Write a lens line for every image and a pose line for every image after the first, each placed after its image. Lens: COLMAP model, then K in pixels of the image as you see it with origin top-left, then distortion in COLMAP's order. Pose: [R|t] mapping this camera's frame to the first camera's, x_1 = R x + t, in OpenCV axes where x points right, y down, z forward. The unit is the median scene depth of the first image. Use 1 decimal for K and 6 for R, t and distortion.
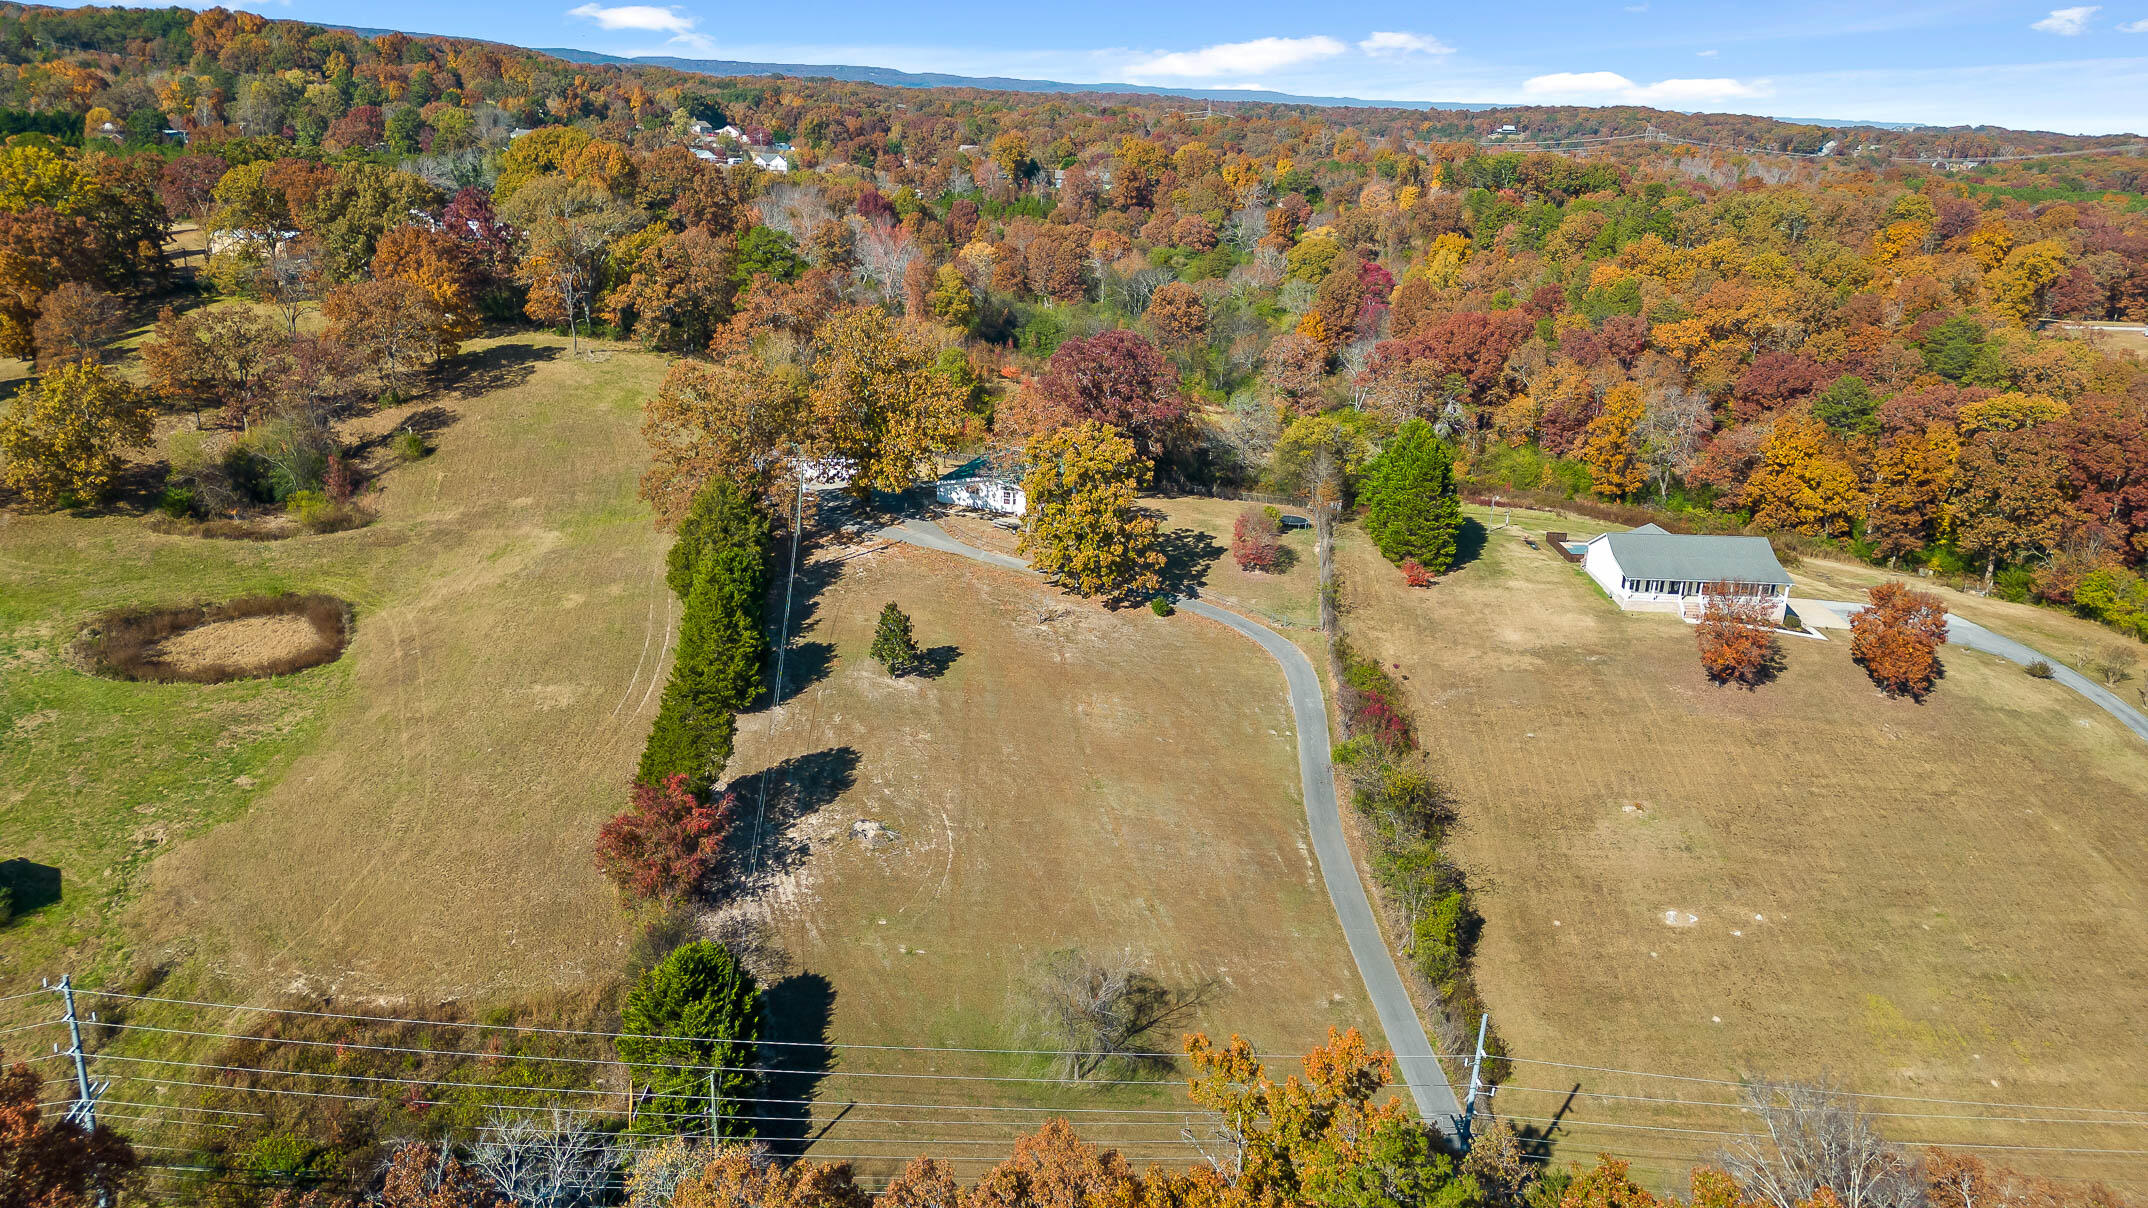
lens RADIAL K [[1486.9, 0, 1074.0], [0, 1486.9, 604.0], [0, 0, 1]] dist [0.077672, -0.083490]
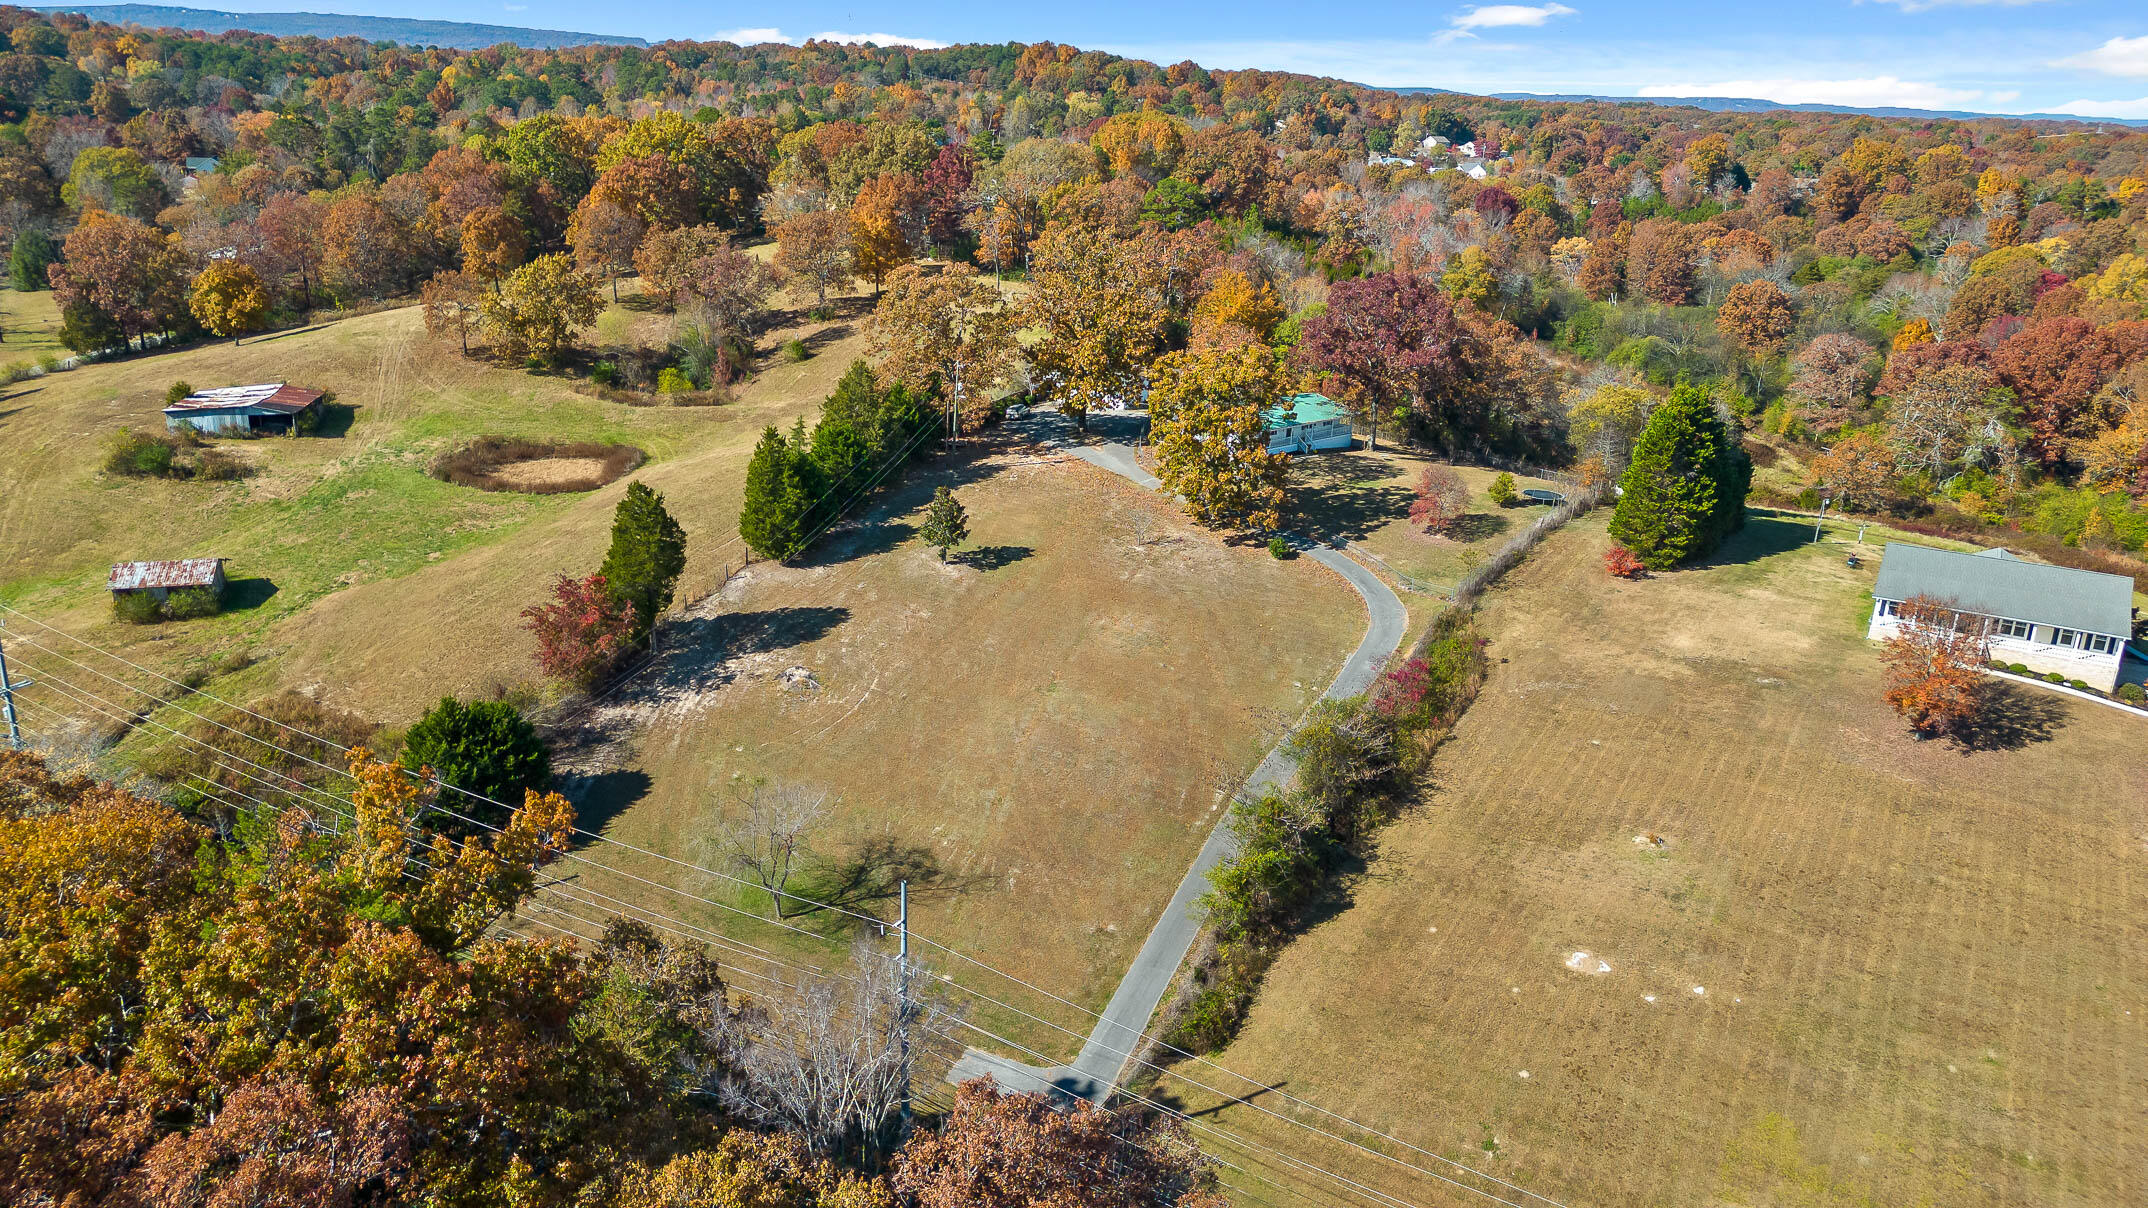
lens RADIAL K [[1486.9, 0, 1074.0], [0, 1486.9, 604.0], [0, 0, 1]] dist [0.077672, -0.083490]
pose [[0.867748, 0.149574, -0.473964, 0.359124], [-0.159388, 0.987020, 0.019673, 0.034948], [0.470754, 0.058472, 0.880325, 0.116638]]
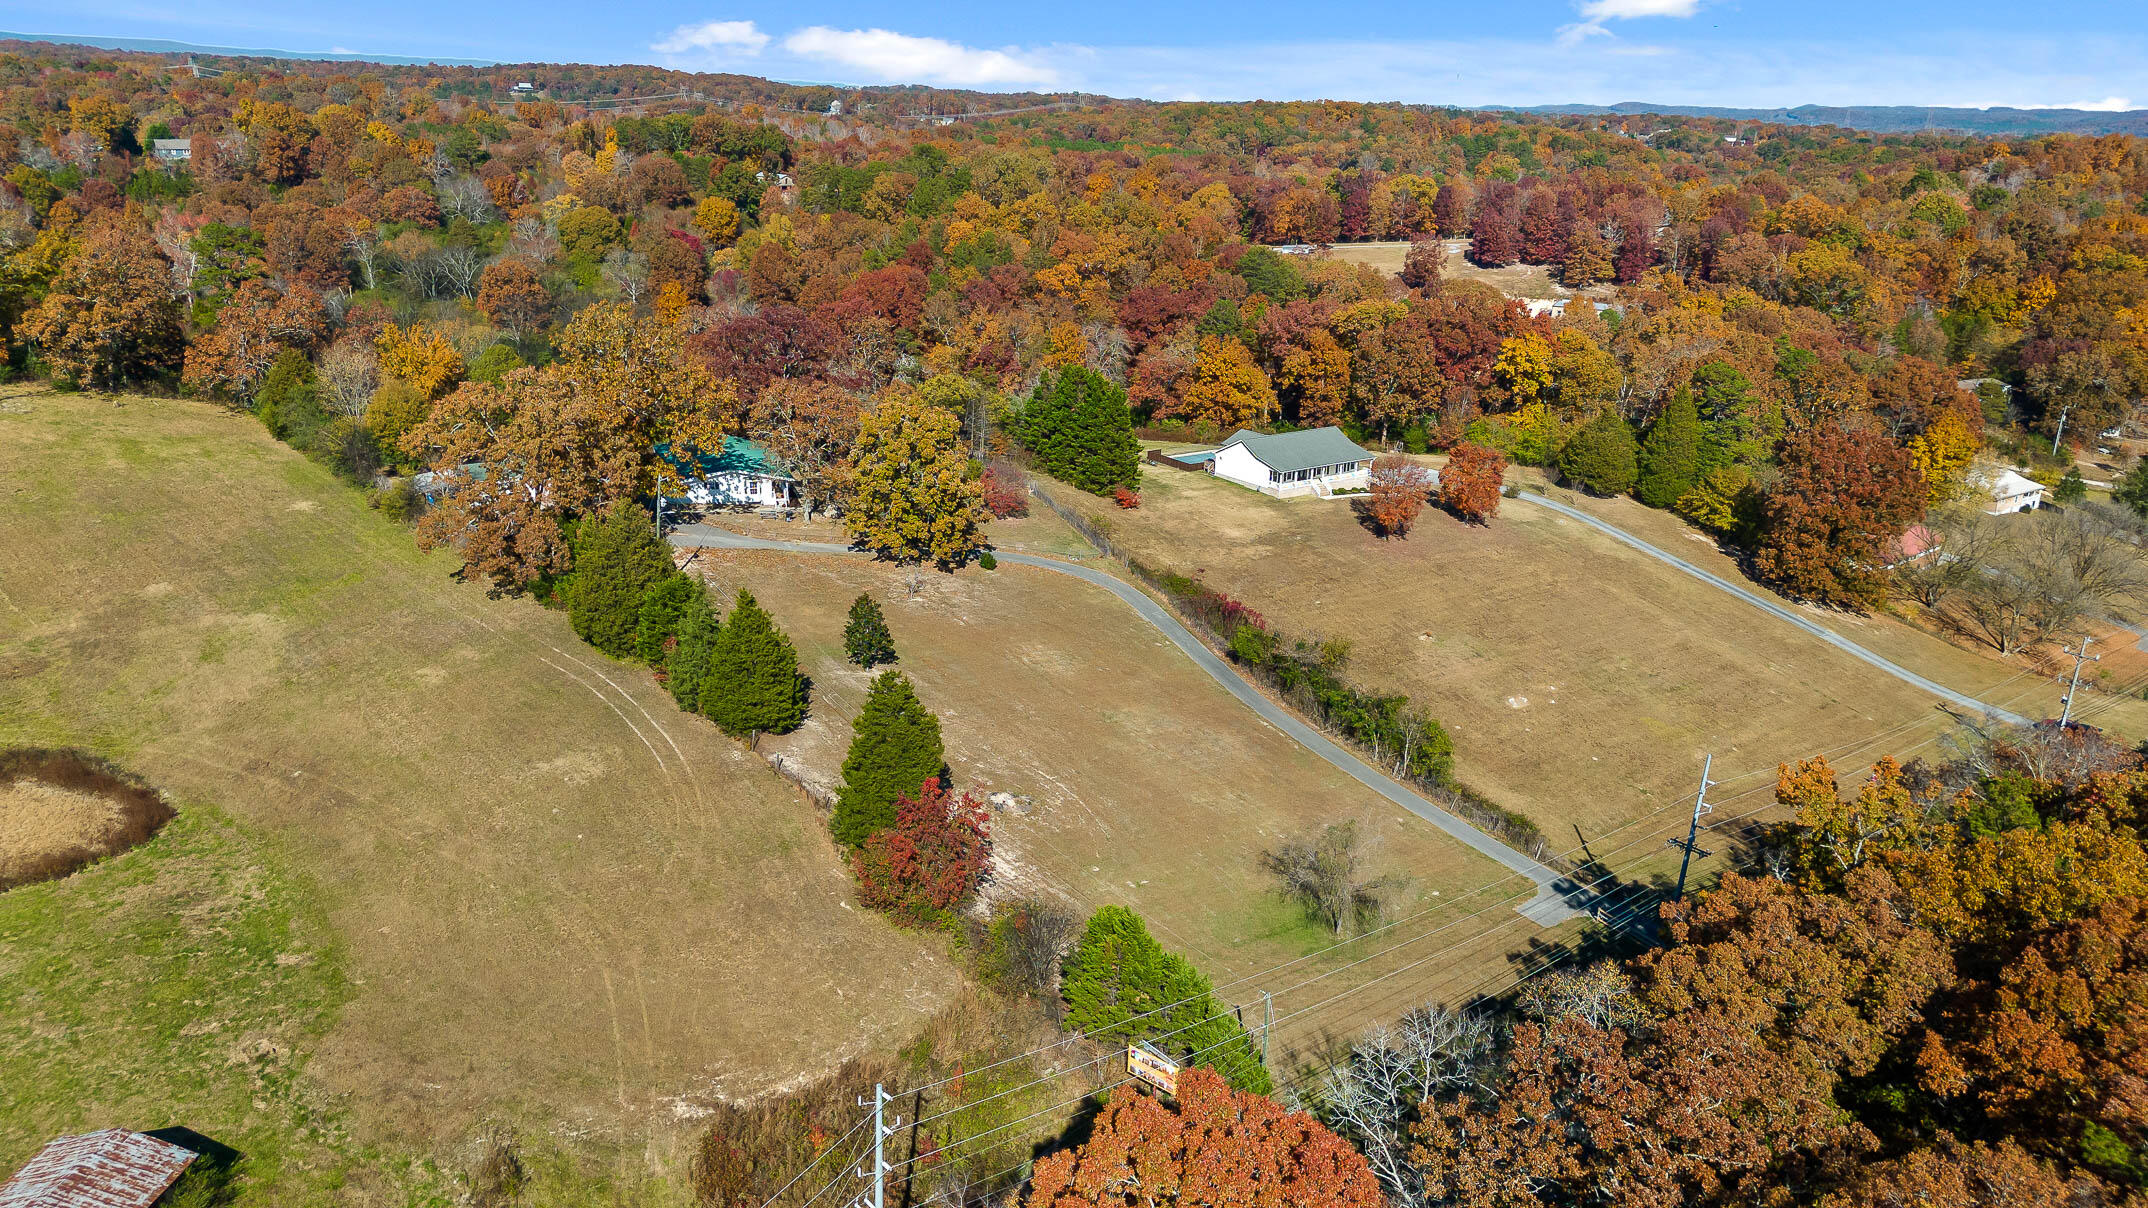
lens RADIAL K [[1486.9, 0, 1074.0], [0, 1486.9, 604.0], [0, 0, 1]] dist [0.077672, -0.083490]
pose [[0.813352, -0.196634, 0.547534, -0.436976], [0.182751, 0.979865, 0.080421, -0.038360], [-0.552323, 0.034652, 0.832910, 0.077220]]
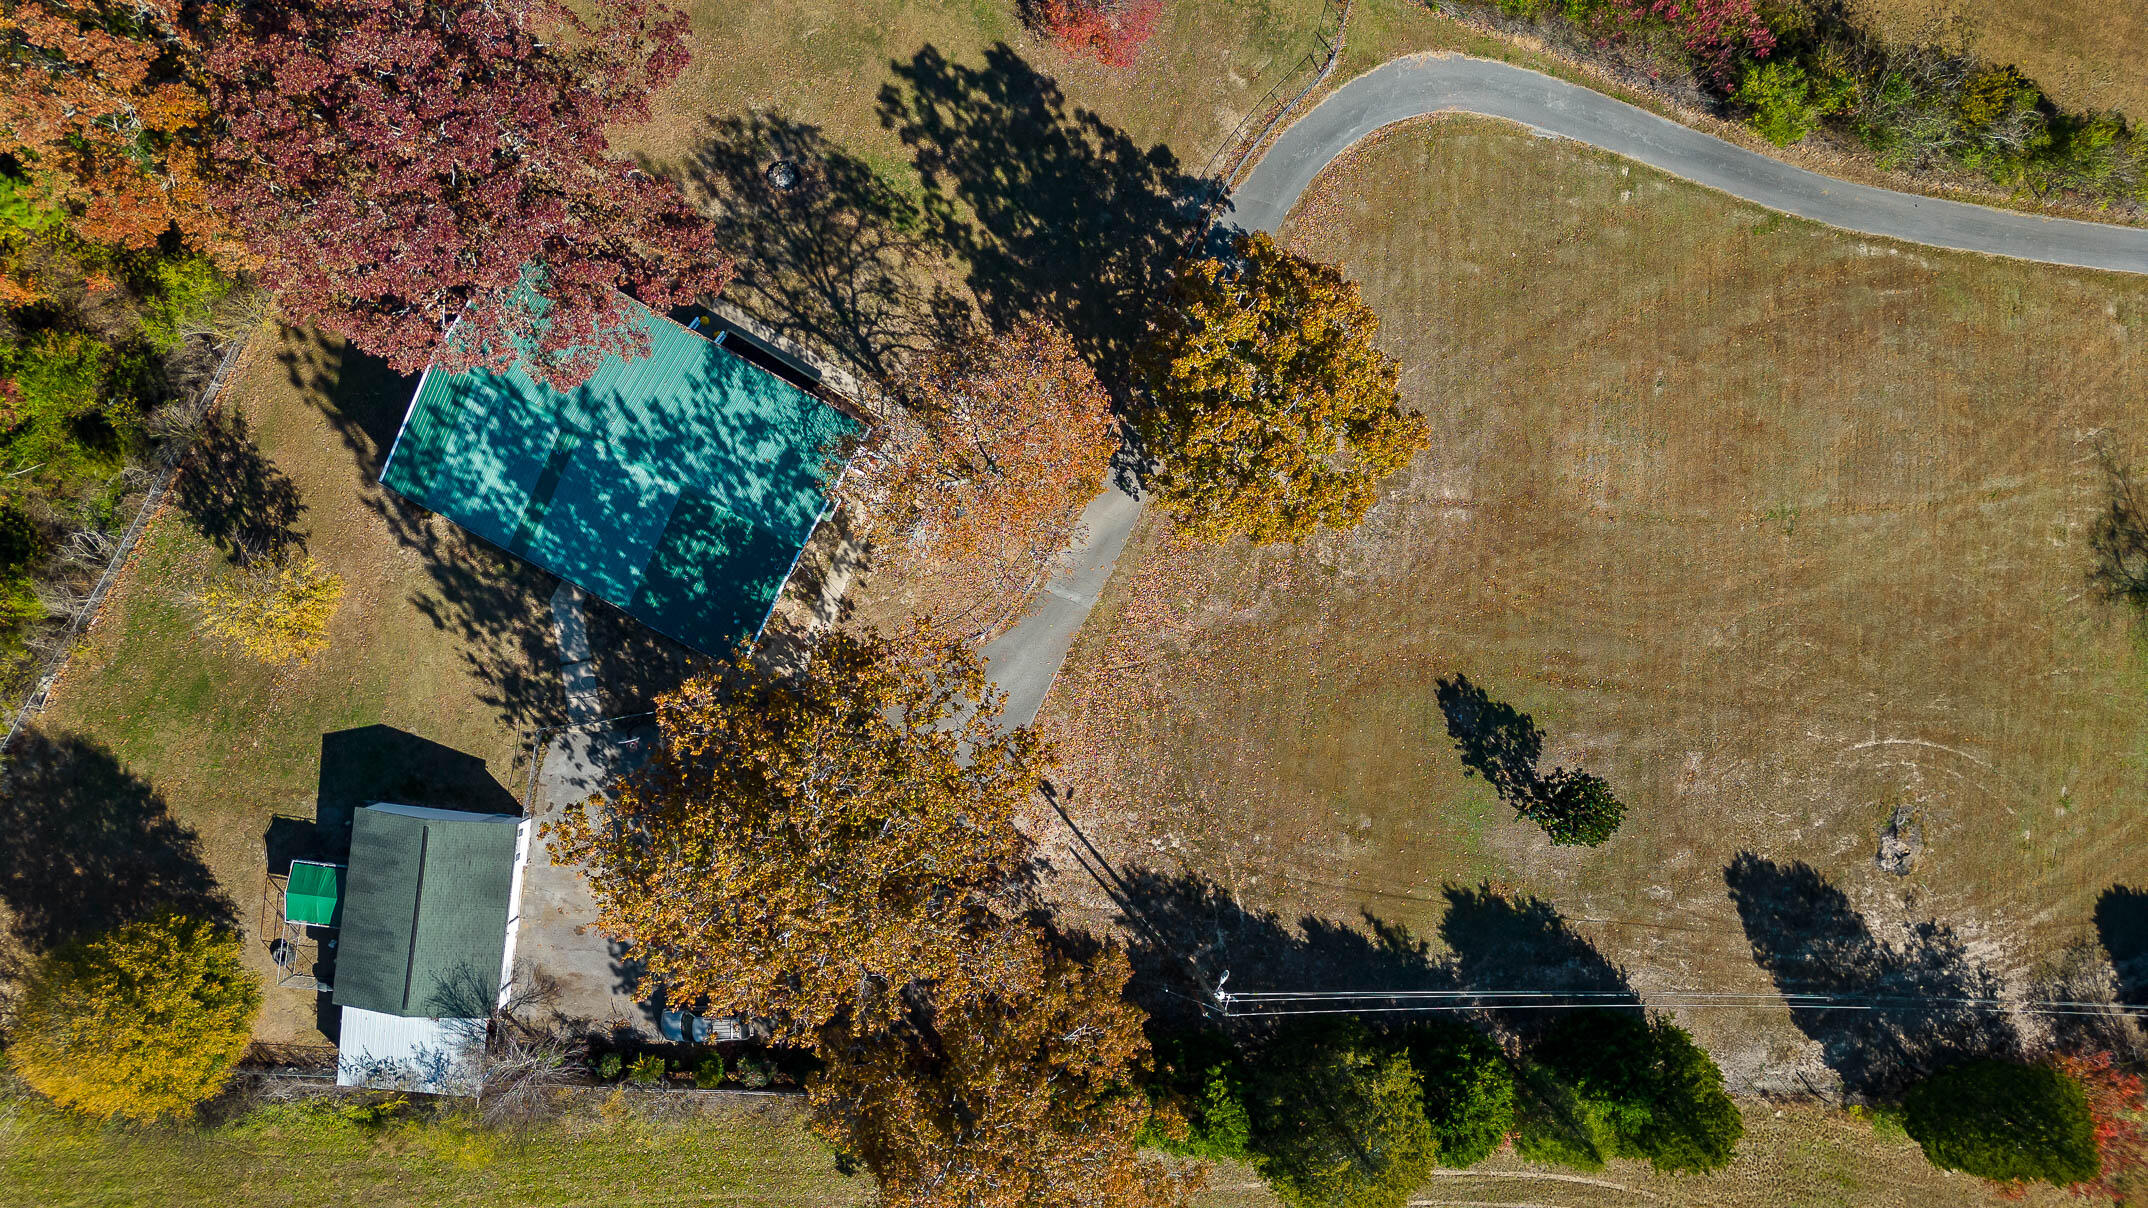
lens RADIAL K [[1486.9, 0, 1074.0], [0, 1486.9, 604.0], [0, 0, 1]] dist [0.077672, -0.083490]
pose [[0.189408, -0.980325, -0.055563, -0.036233], [0.281440, -0.000010, 0.959579, -0.483305], [-0.940700, -0.197390, 0.275901, 0.832136]]
